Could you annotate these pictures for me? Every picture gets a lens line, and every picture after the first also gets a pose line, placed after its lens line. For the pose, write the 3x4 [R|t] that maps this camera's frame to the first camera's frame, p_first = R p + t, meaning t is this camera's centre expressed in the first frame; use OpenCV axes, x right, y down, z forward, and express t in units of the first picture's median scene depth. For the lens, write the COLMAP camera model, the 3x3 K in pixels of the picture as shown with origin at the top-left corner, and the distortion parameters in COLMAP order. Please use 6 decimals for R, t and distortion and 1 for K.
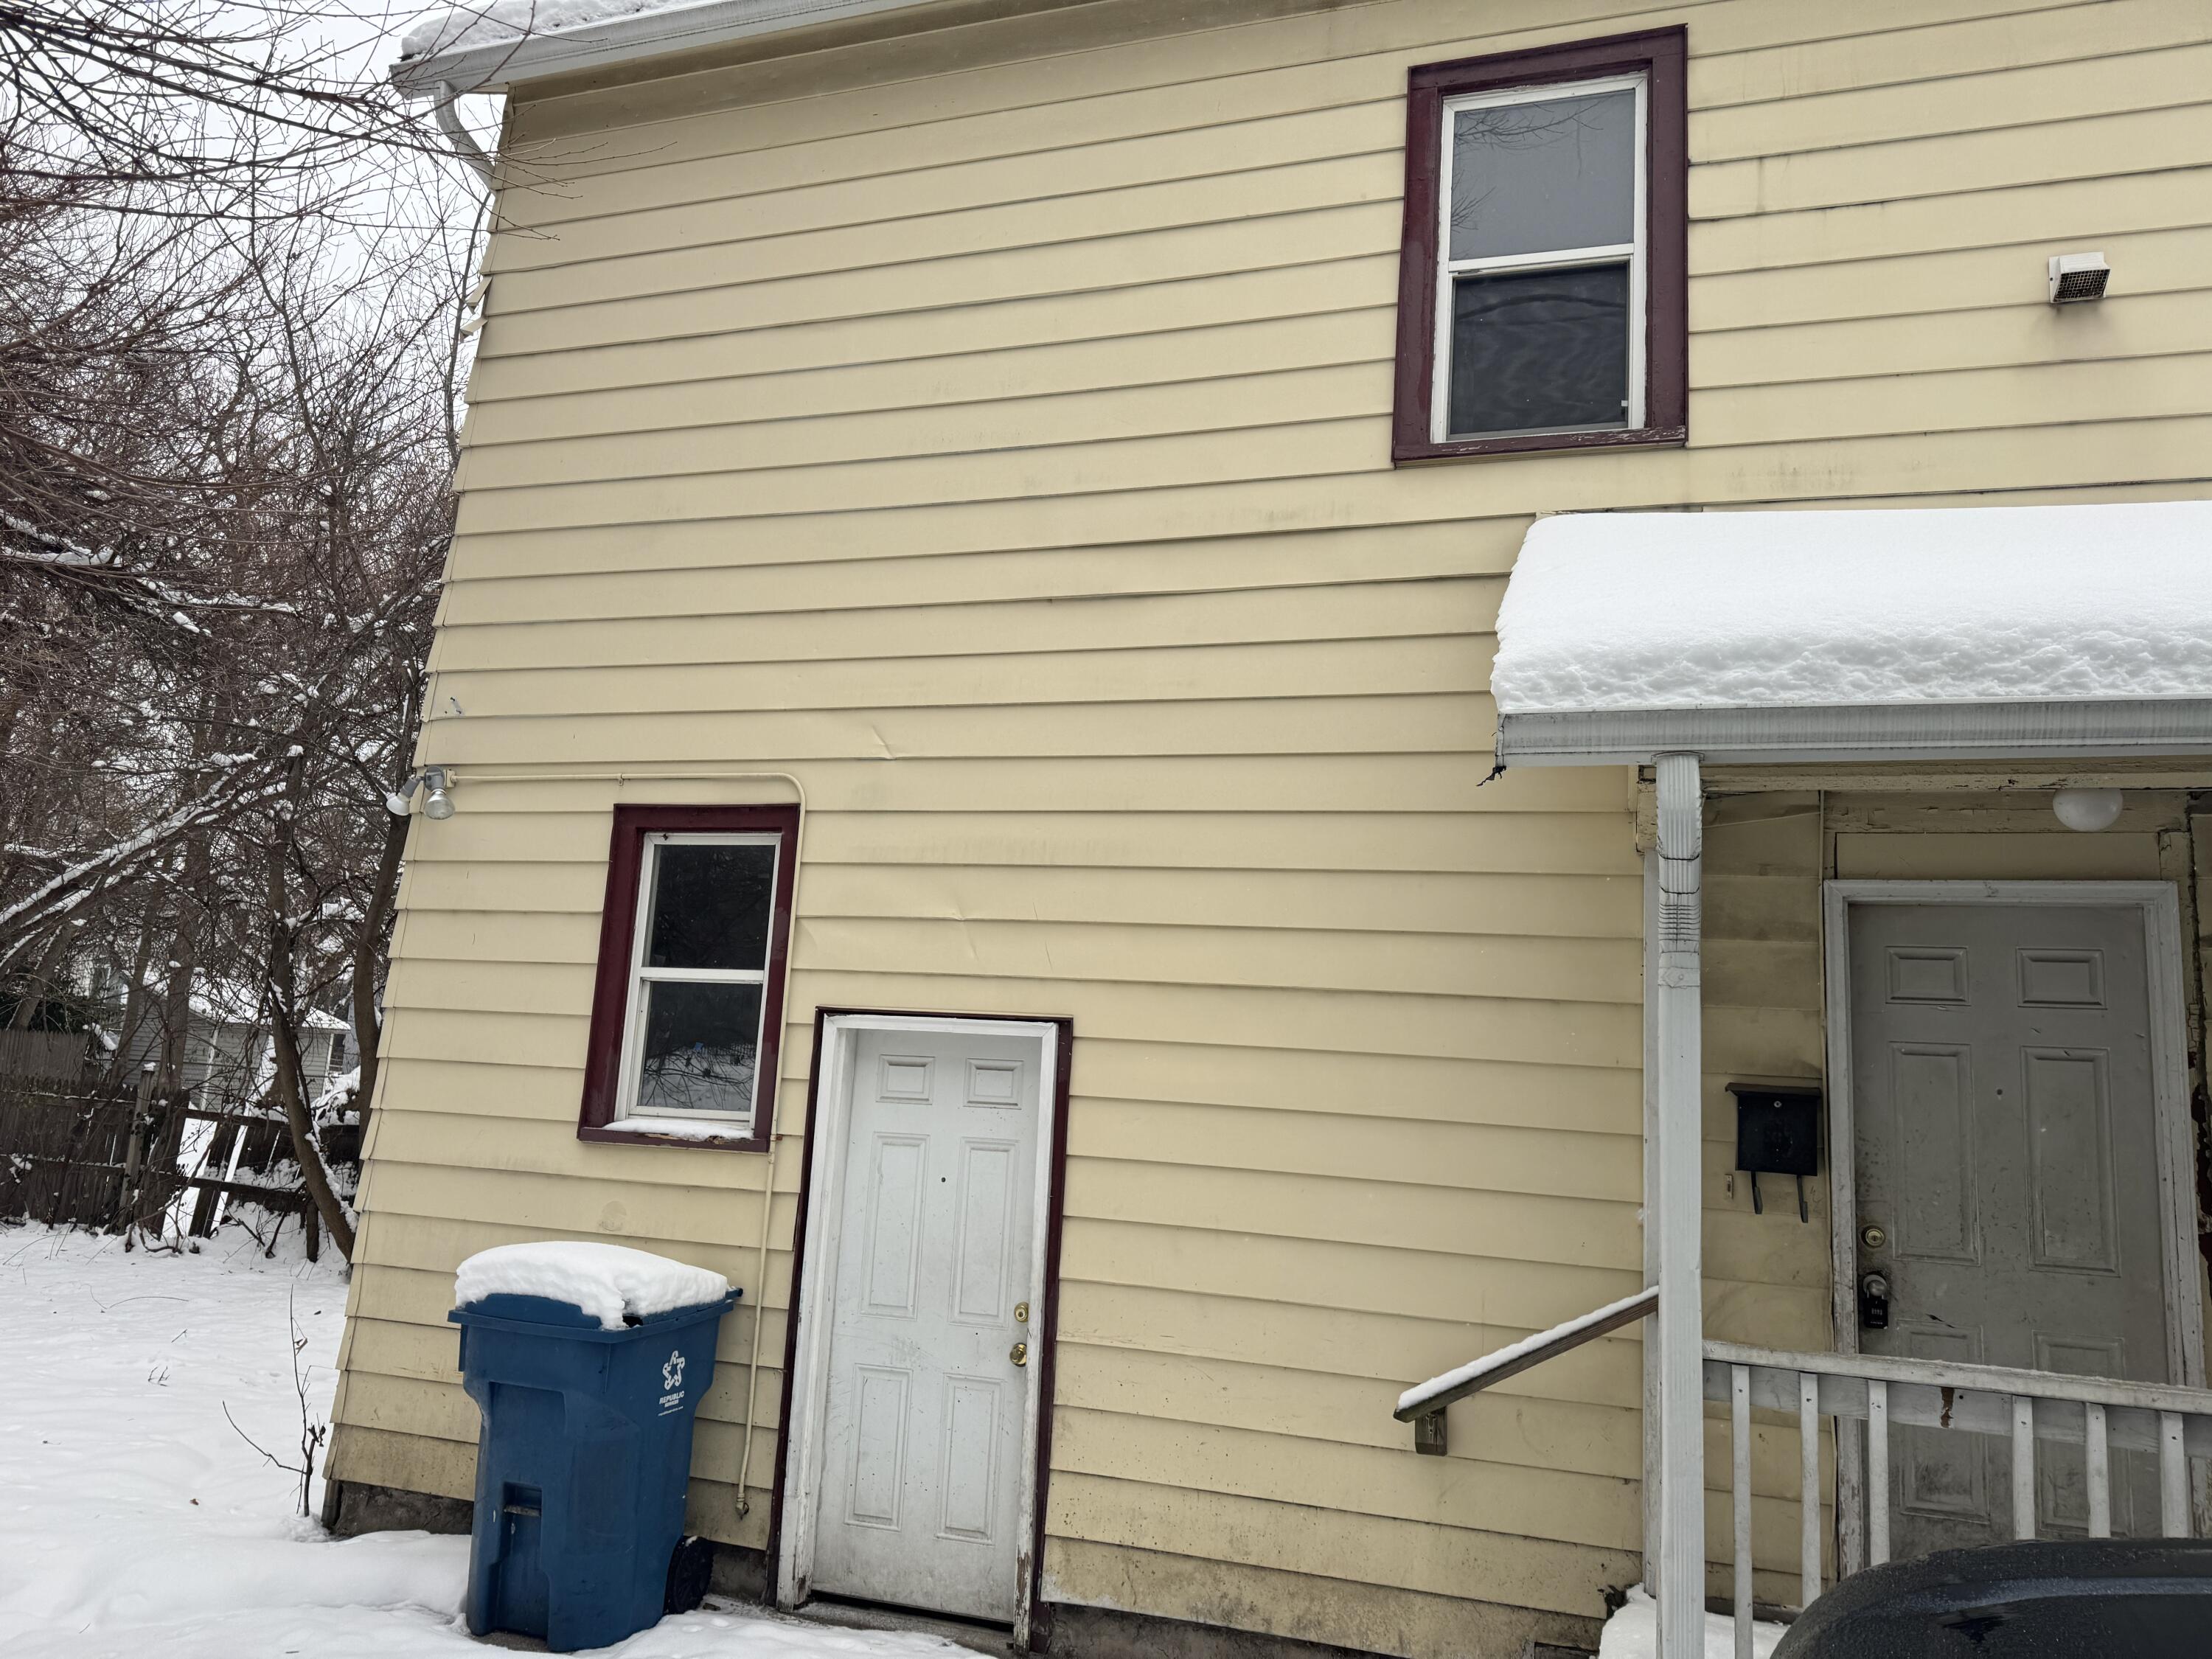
lens RADIAL K [[1575.6, 0, 1110.4], [0, 1575.6, 827.9], [0, 0, 1]] dist [0.011508, -0.003815]
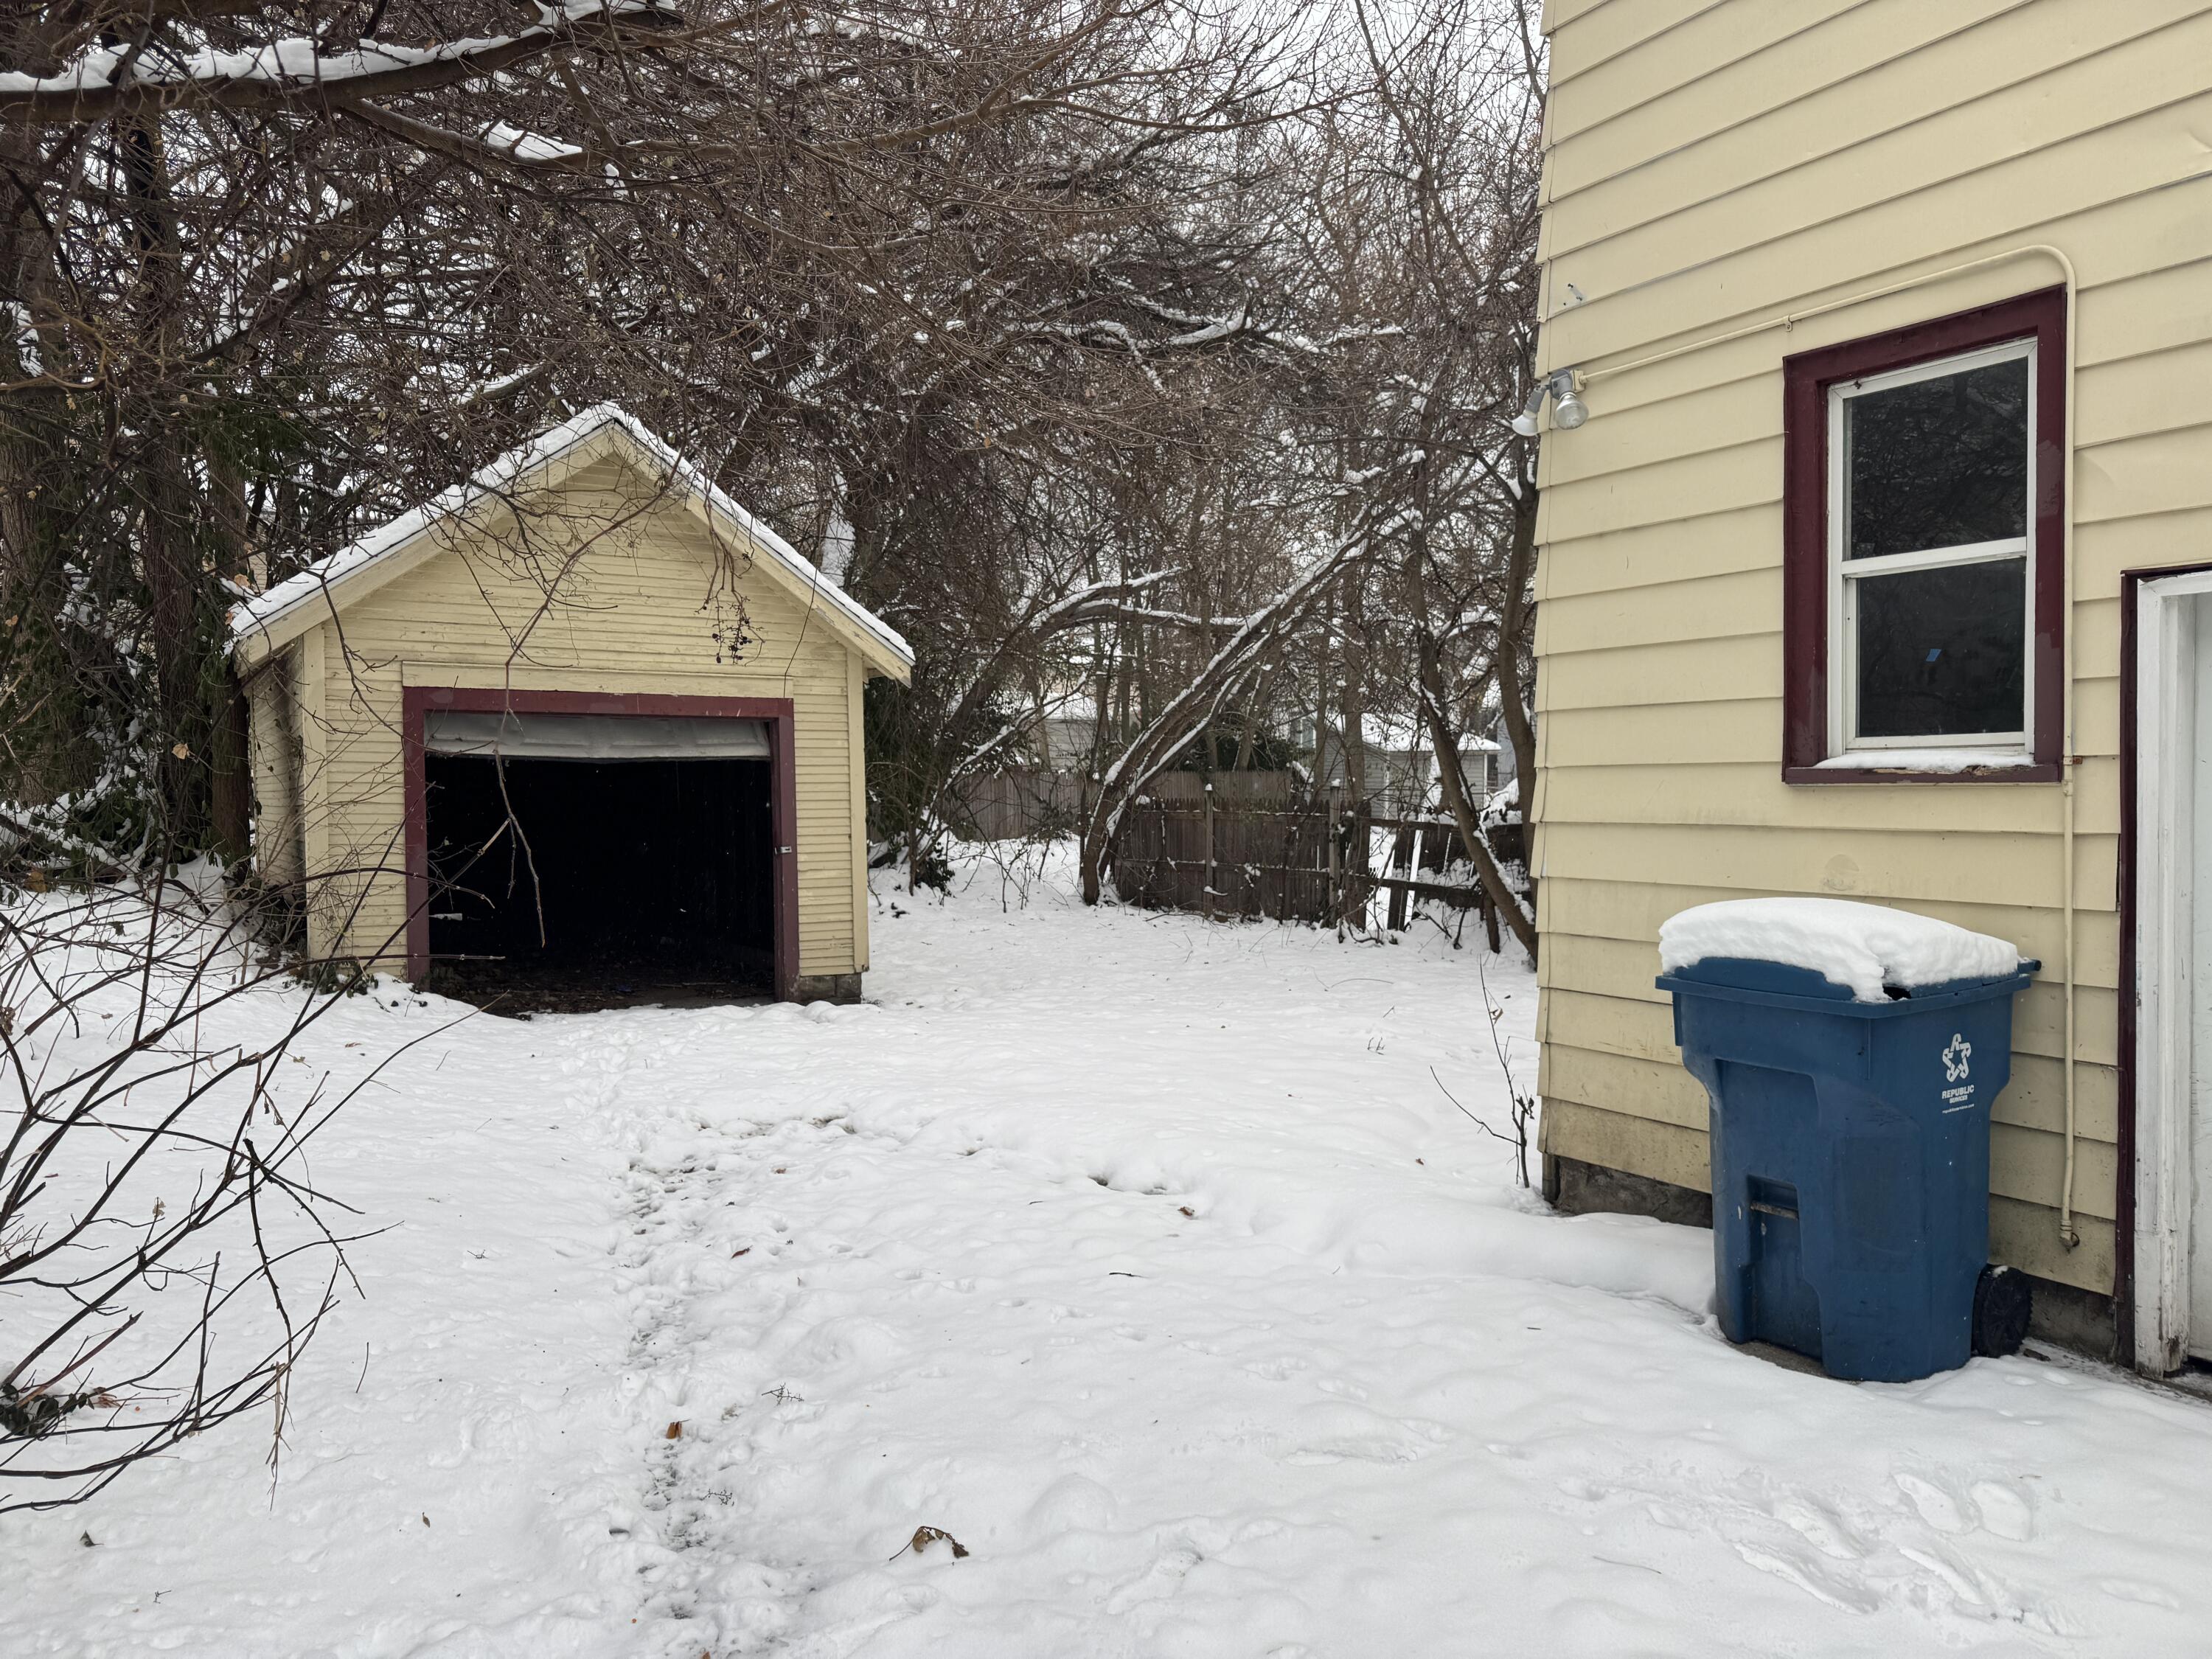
lens RADIAL K [[1569.2, 0, 1105.9], [0, 1569.2, 842.2], [0, 0, 1]] dist [0.125099, -0.195380]
pose [[0.768785, -0.038546, -0.638344, -0.082665], [0.155796, 0.979396, 0.128492, 0.067379], [0.620239, -0.198235, 0.758951, 0.154886]]
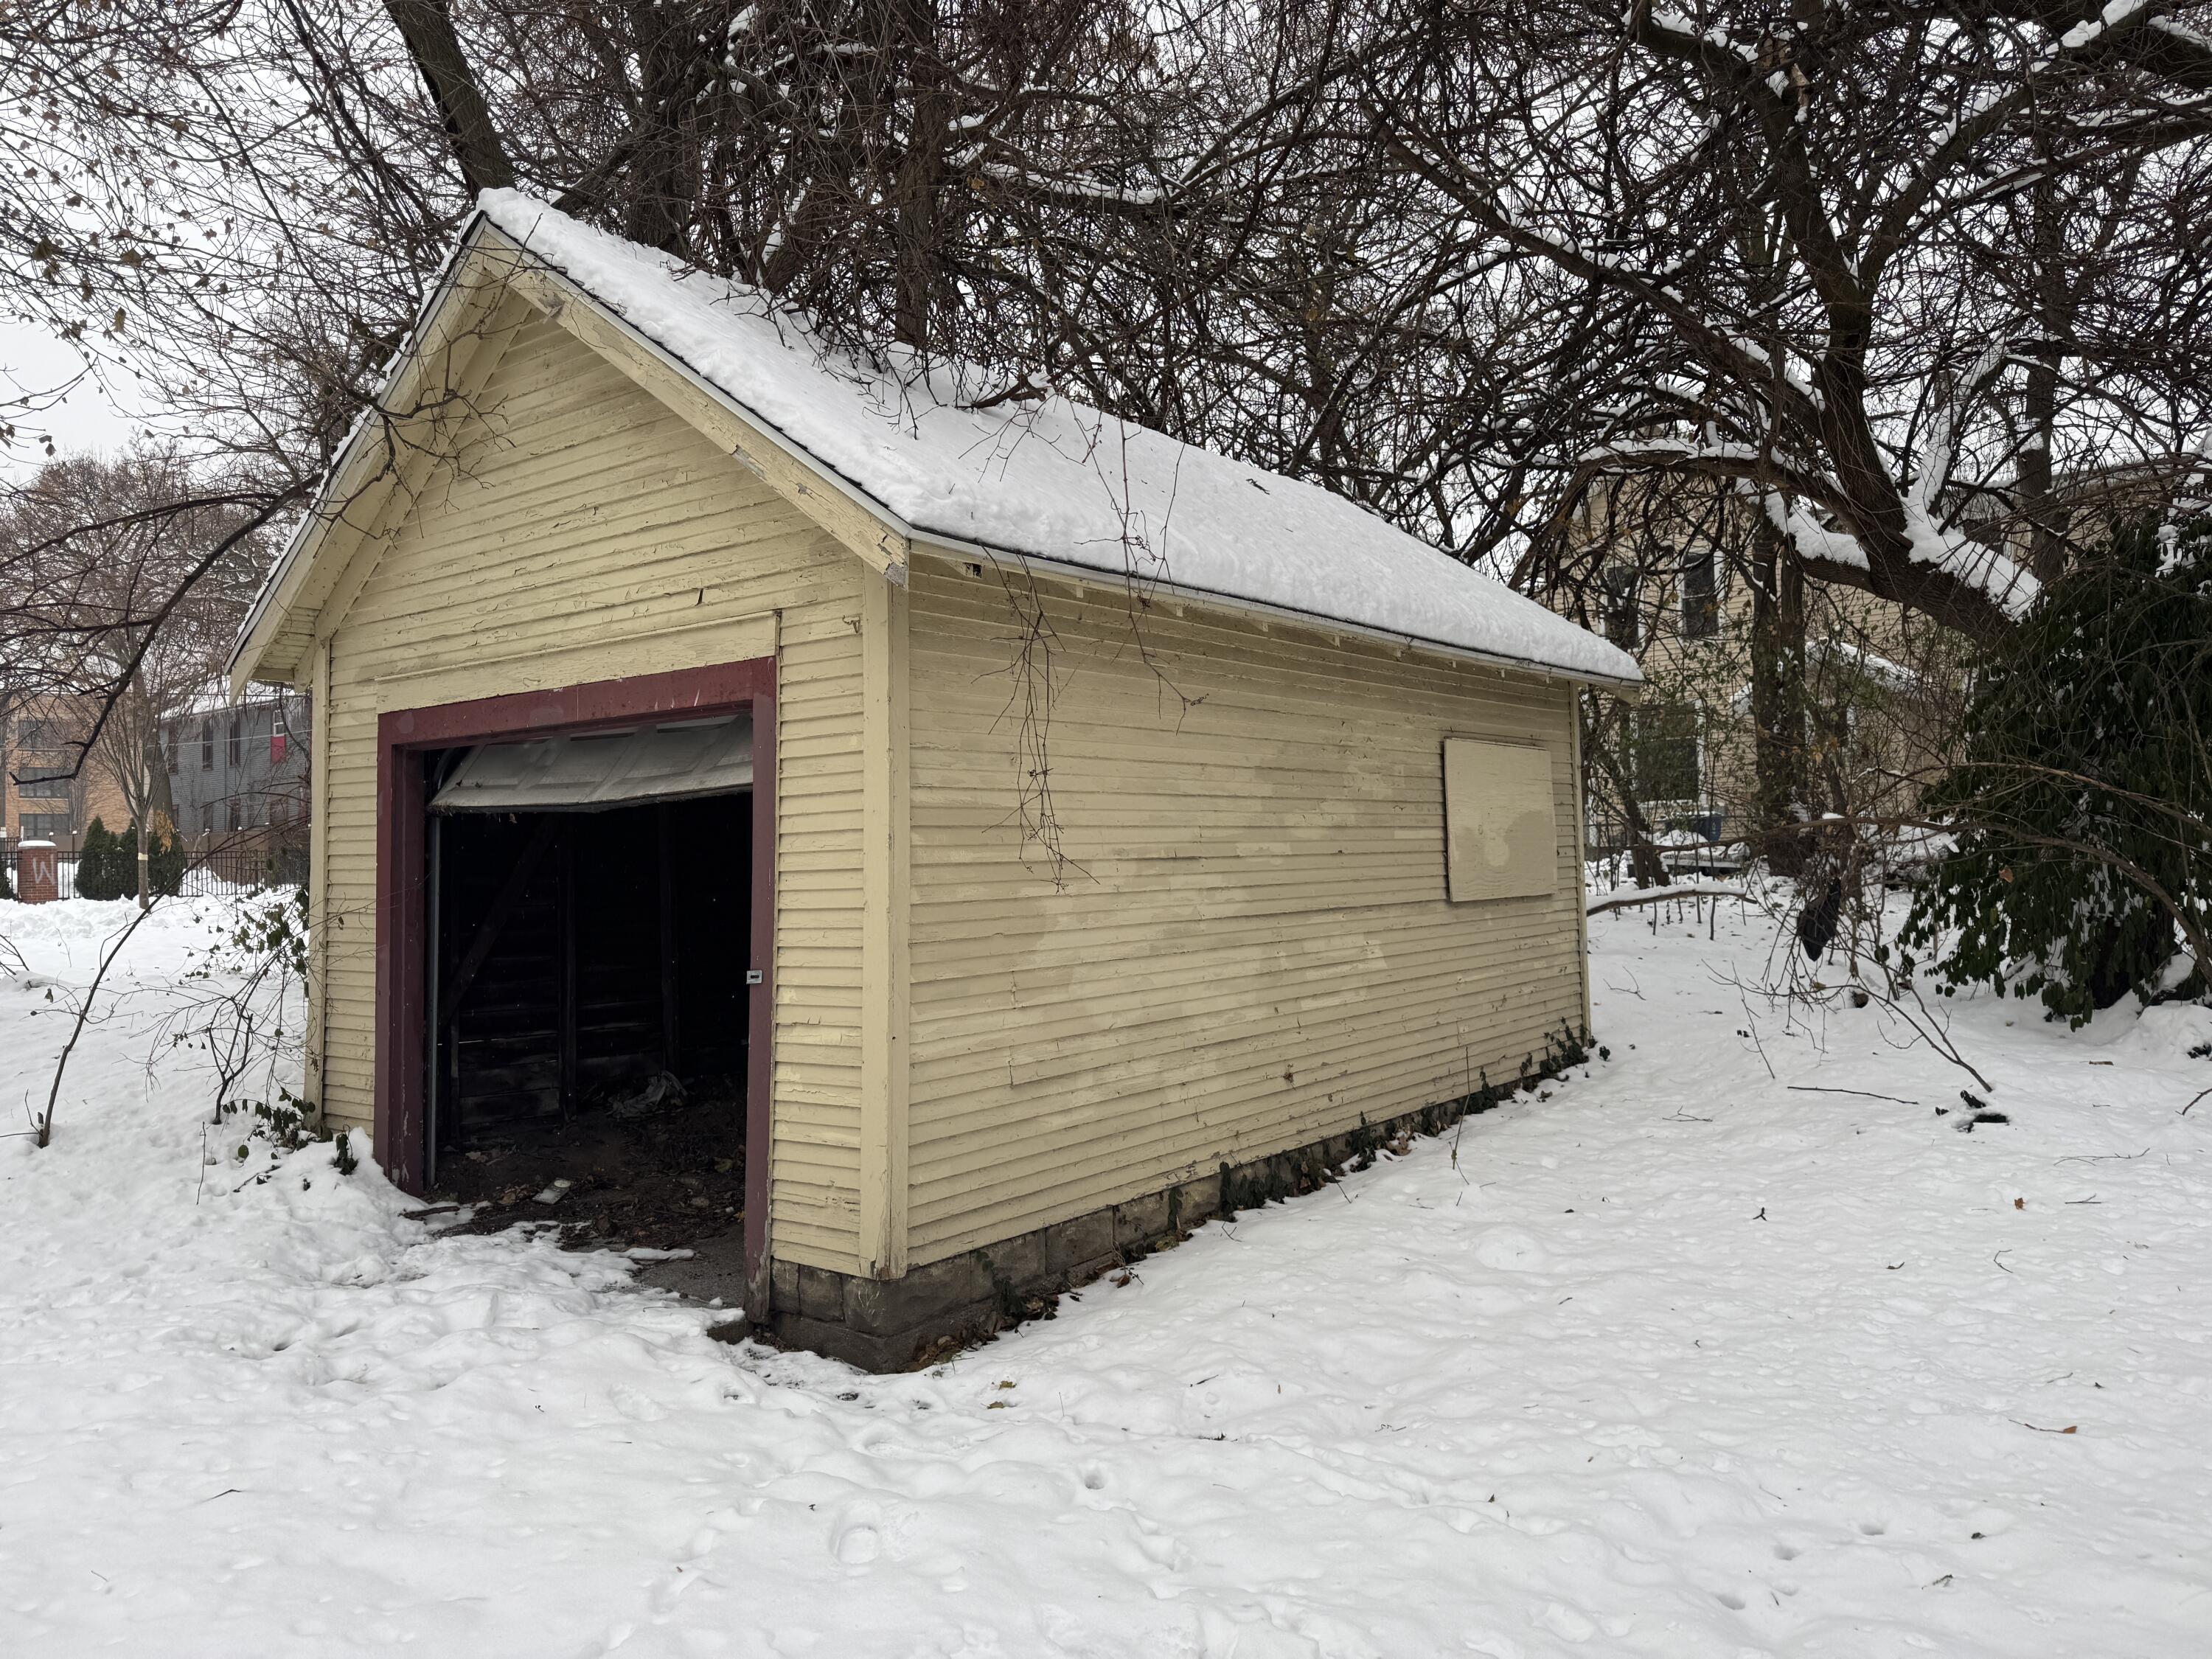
lens RADIAL K [[1543.5, 0, 1106.0], [0, 1543.5, 829.5], [0, 0, 1]] dist [-0.001532, -0.007355]
pose [[-0.329474, -0.080649, -0.940714, -0.824086], [0.157854, 0.977616, -0.139099, 0.329161], [0.930875, -0.194325, -0.309368, 1.815077]]
